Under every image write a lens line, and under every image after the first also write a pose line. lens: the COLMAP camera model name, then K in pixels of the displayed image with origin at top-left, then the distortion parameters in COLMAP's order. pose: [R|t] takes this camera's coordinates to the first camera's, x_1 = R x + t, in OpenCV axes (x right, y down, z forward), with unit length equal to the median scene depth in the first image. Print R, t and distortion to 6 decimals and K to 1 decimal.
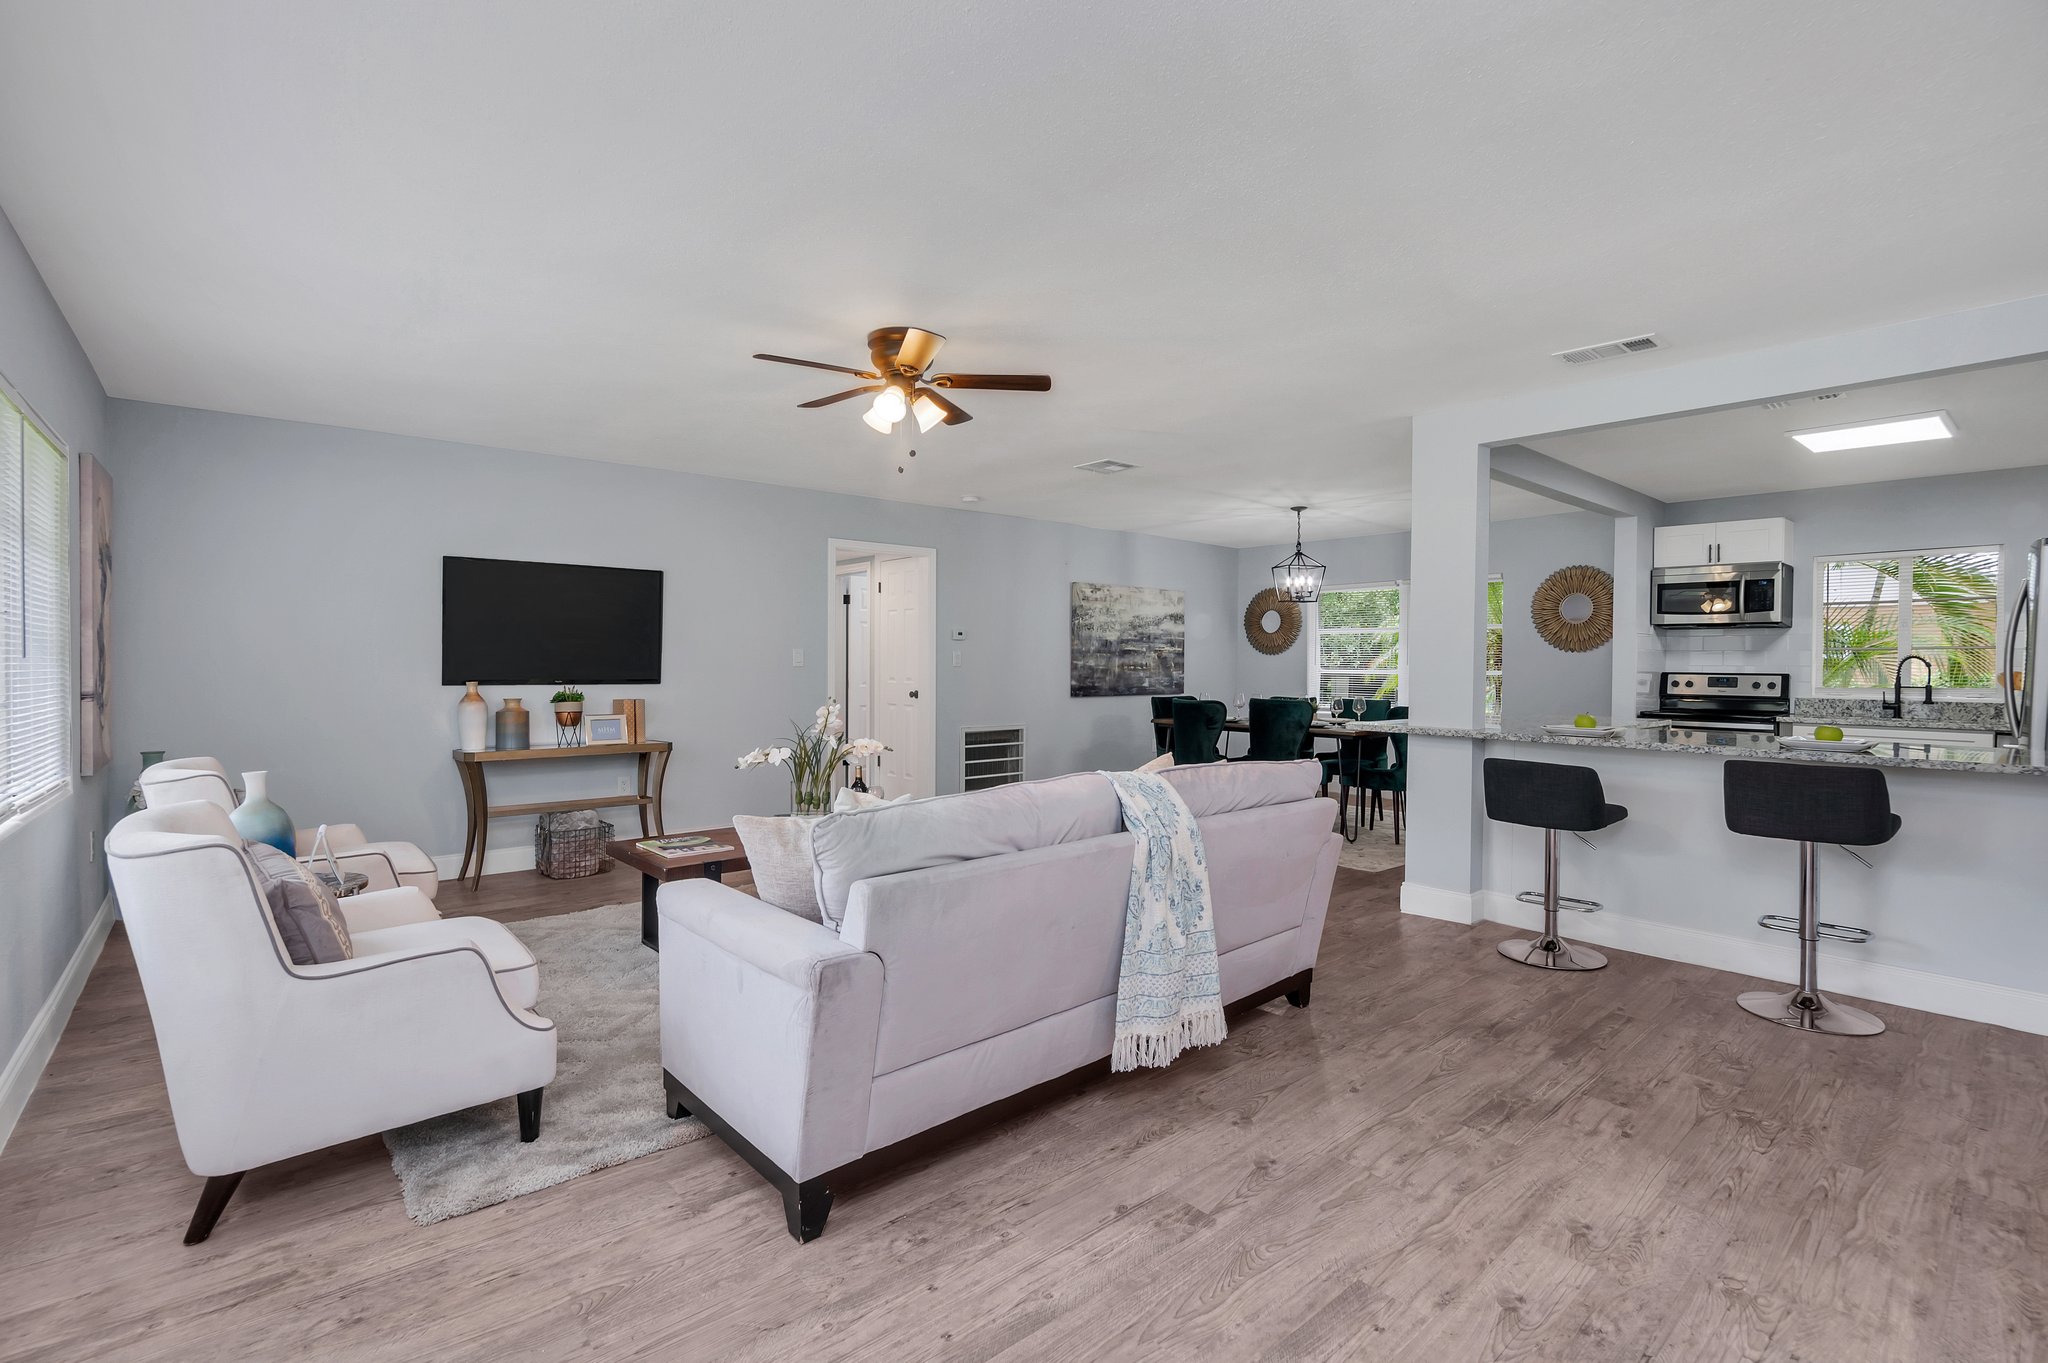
lens RADIAL K [[939.0, 0, 1020.9], [0, 939.0, 667.5], [0, 0, 1]] dist [-0.020674, -0.000370]
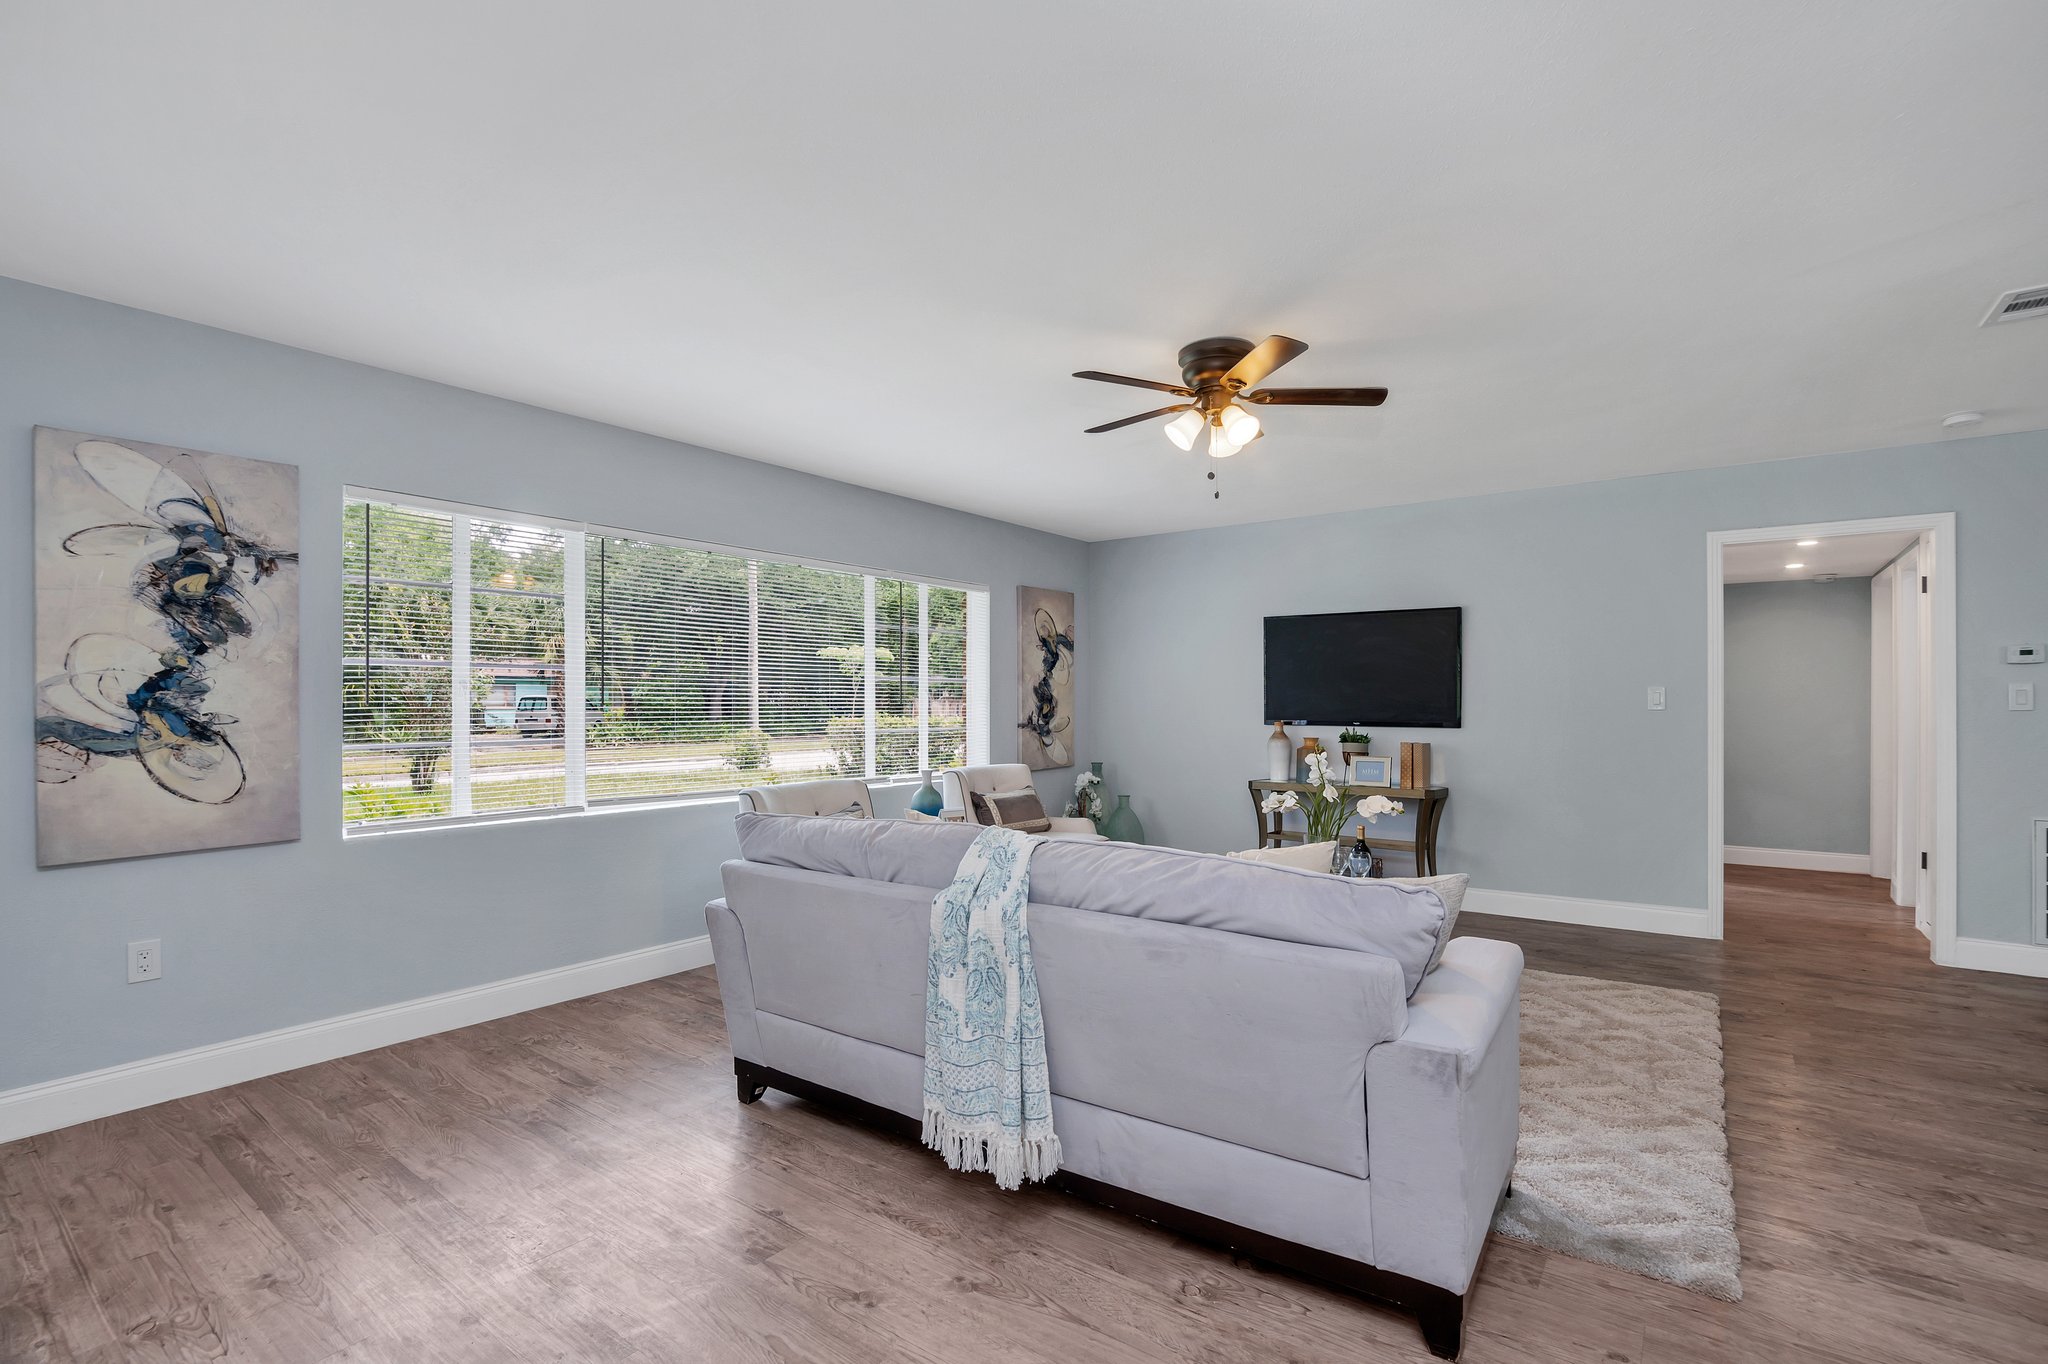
lens RADIAL K [[939.0, 0, 1007.3], [0, 939.0, 693.1], [0, 0, 1]] dist [-0.020674, -0.000370]
pose [[0.205134, -0.012397, -0.978655, 0.407893], [-0.002389, 0.999910, -0.013167, -0.003636], [0.978731, 0.005039, 0.205086, 0.343820]]
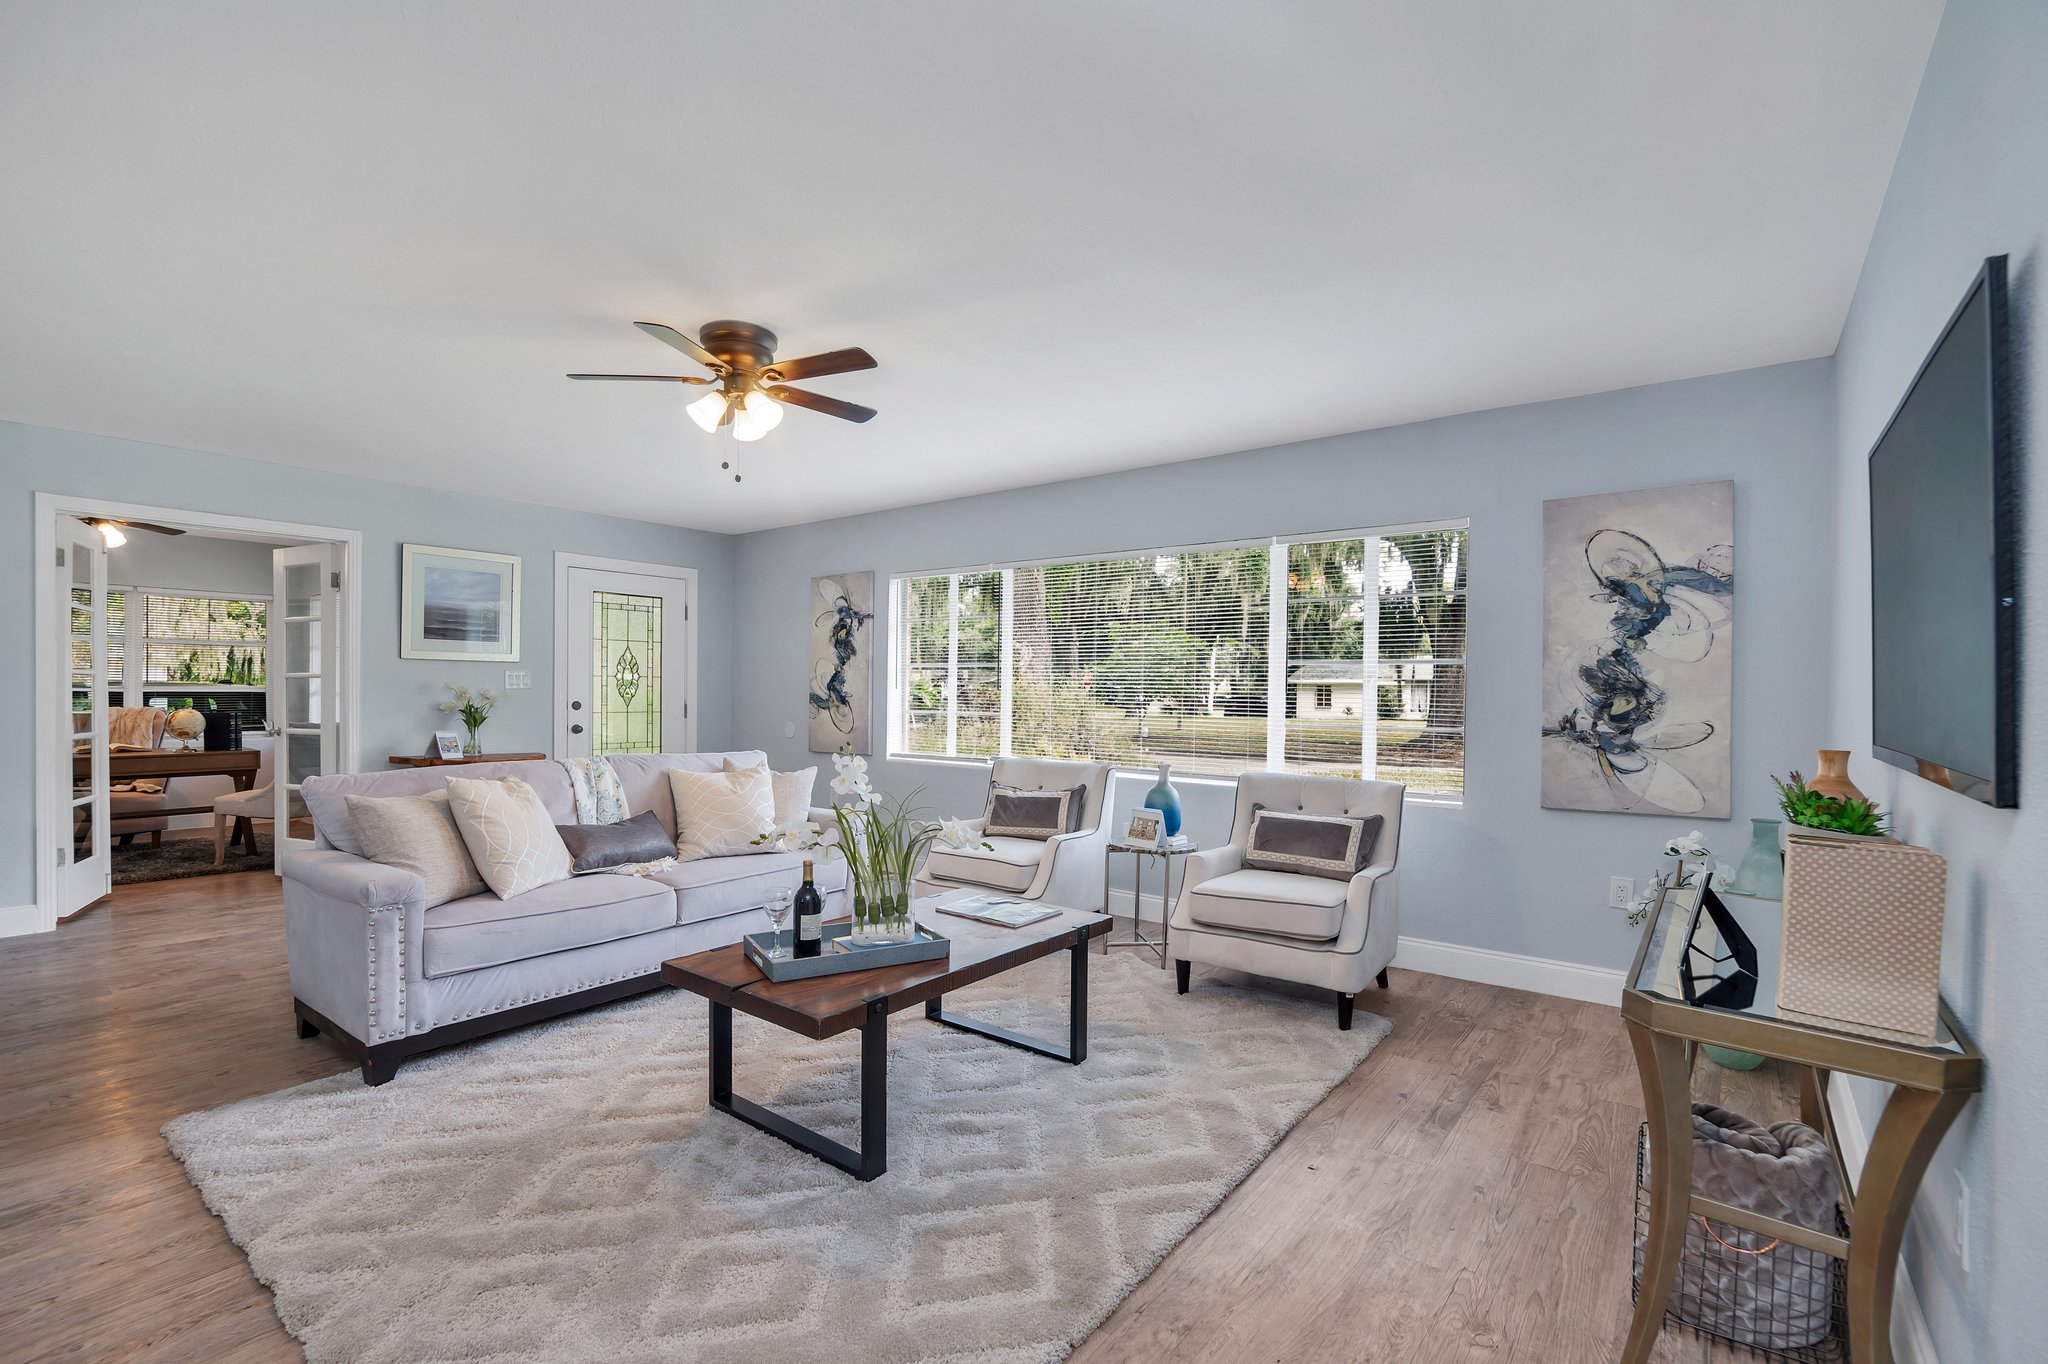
lens RADIAL K [[937.2, 0, 1023.2], [0, 937.2, 690.4], [0, 0, 1]] dist [-0.000018, 0.000105]
pose [[-0.982184, -0.011653, -0.187559, -0.130531], [-0.012688, 0.999910, 0.004320, -0.007390], [0.187492, 0.006623, -0.982244, 1.107440]]
